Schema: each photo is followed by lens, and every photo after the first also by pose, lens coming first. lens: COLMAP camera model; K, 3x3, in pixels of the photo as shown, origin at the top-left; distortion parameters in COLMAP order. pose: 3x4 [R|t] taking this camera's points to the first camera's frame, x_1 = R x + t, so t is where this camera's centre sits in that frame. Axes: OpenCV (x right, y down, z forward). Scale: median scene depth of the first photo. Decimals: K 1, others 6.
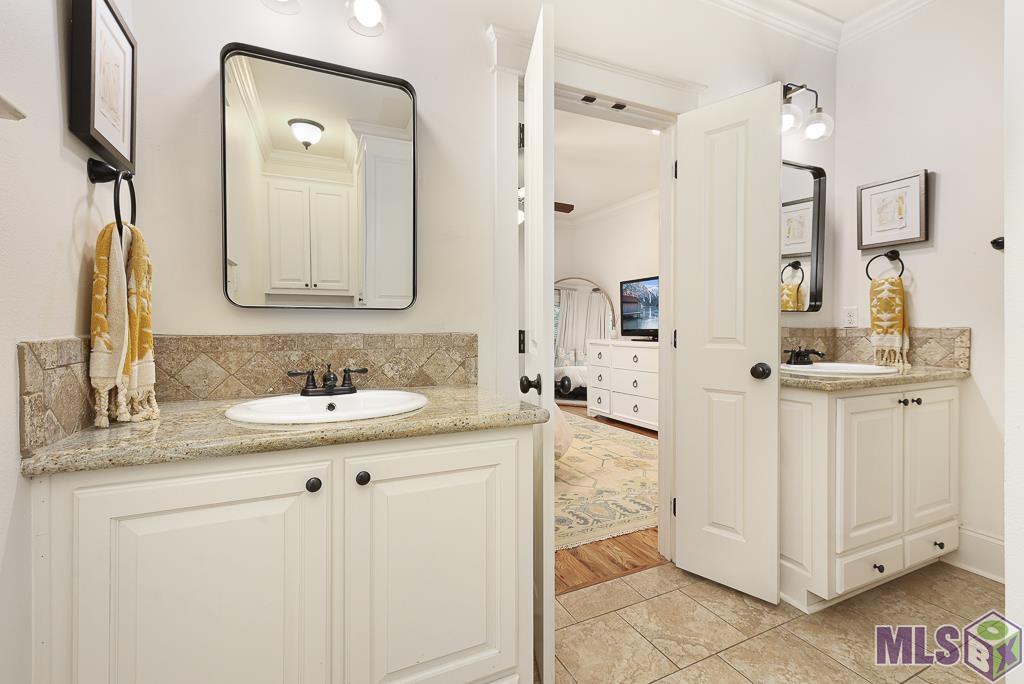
lens RADIAL K [[453.0, 0, 510.7], [0, 453.0, 336.7], [0, 0, 1]] dist [0.002137, 0.000640]
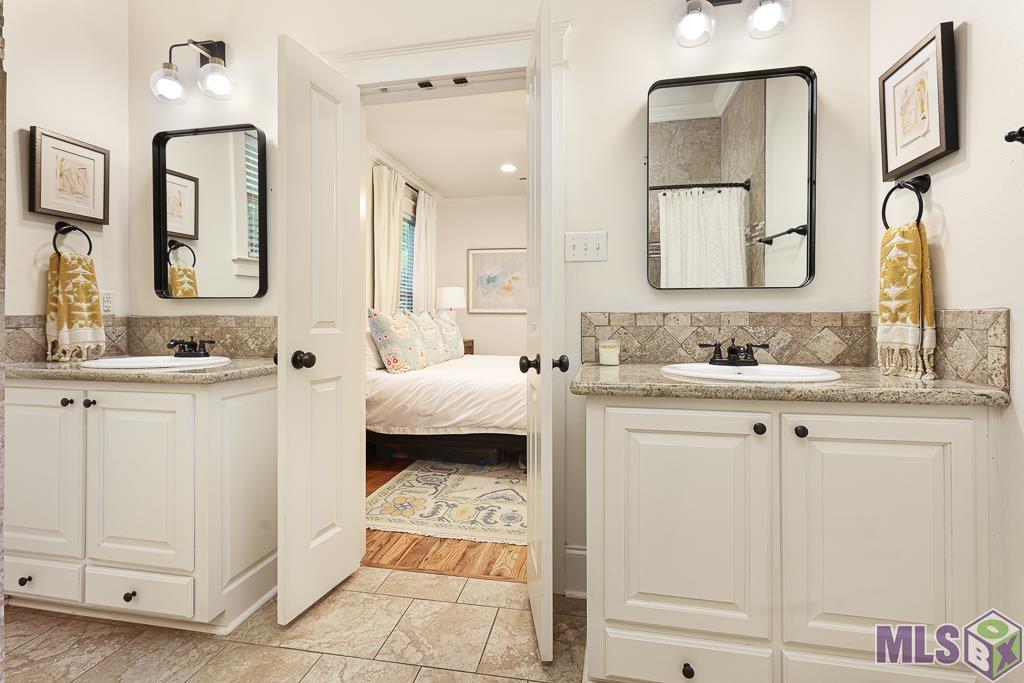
lens RADIAL K [[474.3, 0, 508.7], [0, 474.3, 323.6], [0, 0, 1]] dist [-0.001717, 0.000841]
pose [[0.811175, 0.008975, -0.584735, 0.841959], [-0.015590, 0.999859, -0.006280, 0.008840], [0.584596, 0.014210, 0.811200, 0.233495]]
